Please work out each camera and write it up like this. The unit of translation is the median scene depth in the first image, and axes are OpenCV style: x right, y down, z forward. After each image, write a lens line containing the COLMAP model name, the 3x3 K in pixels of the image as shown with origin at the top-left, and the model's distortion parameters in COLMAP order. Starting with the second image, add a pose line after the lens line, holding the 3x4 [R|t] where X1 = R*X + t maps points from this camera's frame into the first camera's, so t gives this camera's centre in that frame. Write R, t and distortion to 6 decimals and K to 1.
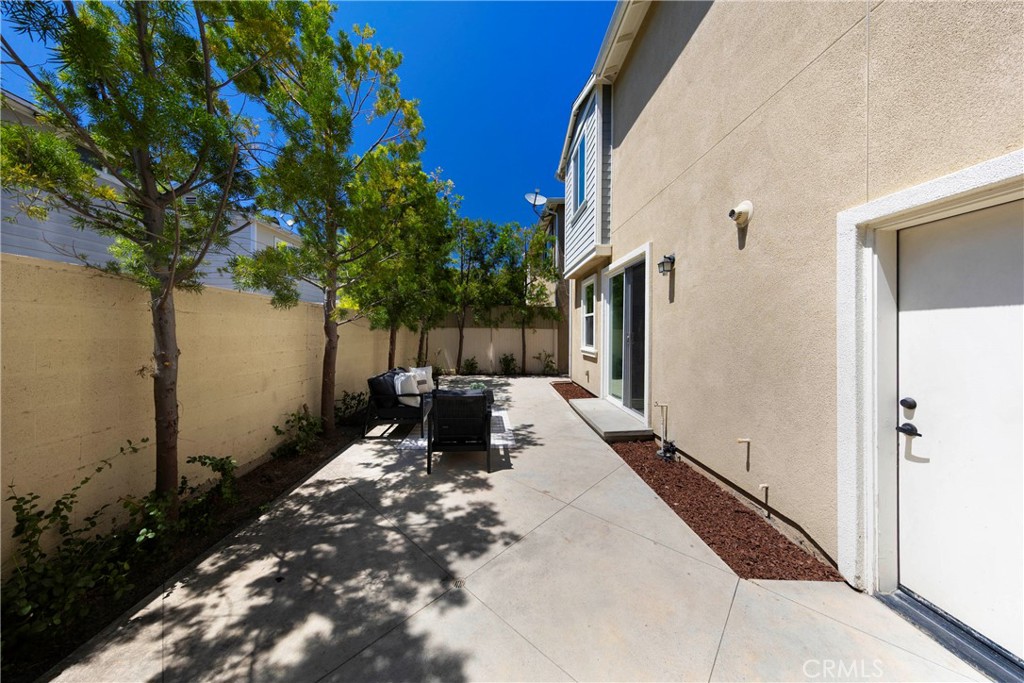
lens RADIAL K [[324.2, 0, 511.3], [0, 324.2, 333.3], [0, 0, 1]] dist [0.001457, 0.000238]
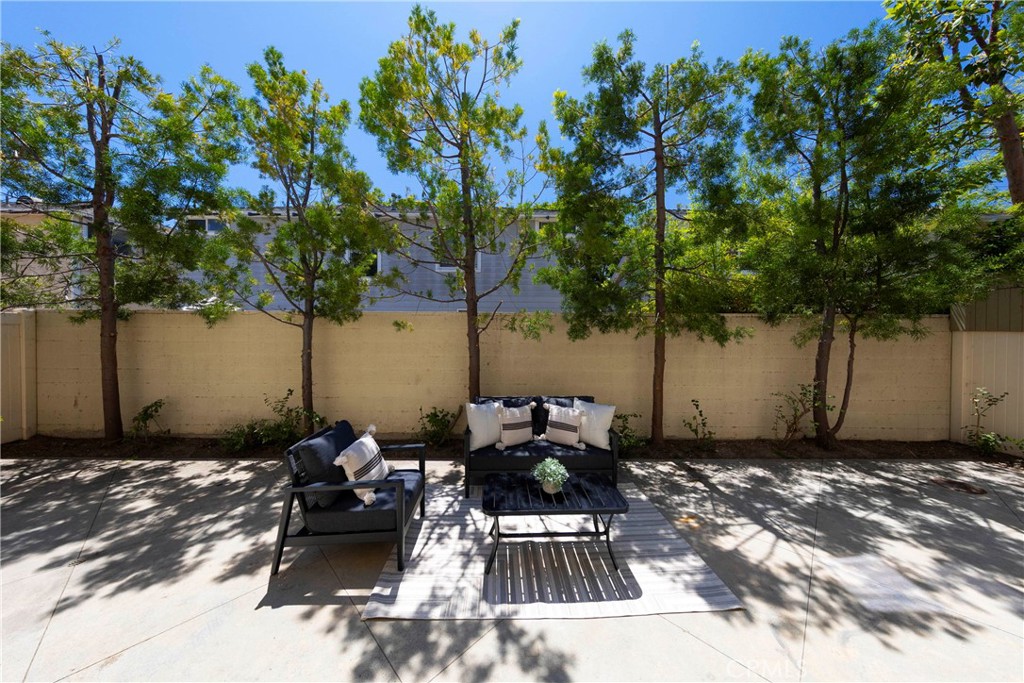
lens RADIAL K [[324.2, 0, 513.2], [0, 324.2, 332.4], [0, 0, 1]] dist [0.001457, 0.000238]
pose [[-0.030621, 0.017017, -0.999386, 0.677225], [-0.010808, 0.999791, 0.017355, -0.073211], [0.999473, 0.011333, -0.030431, 1.867551]]
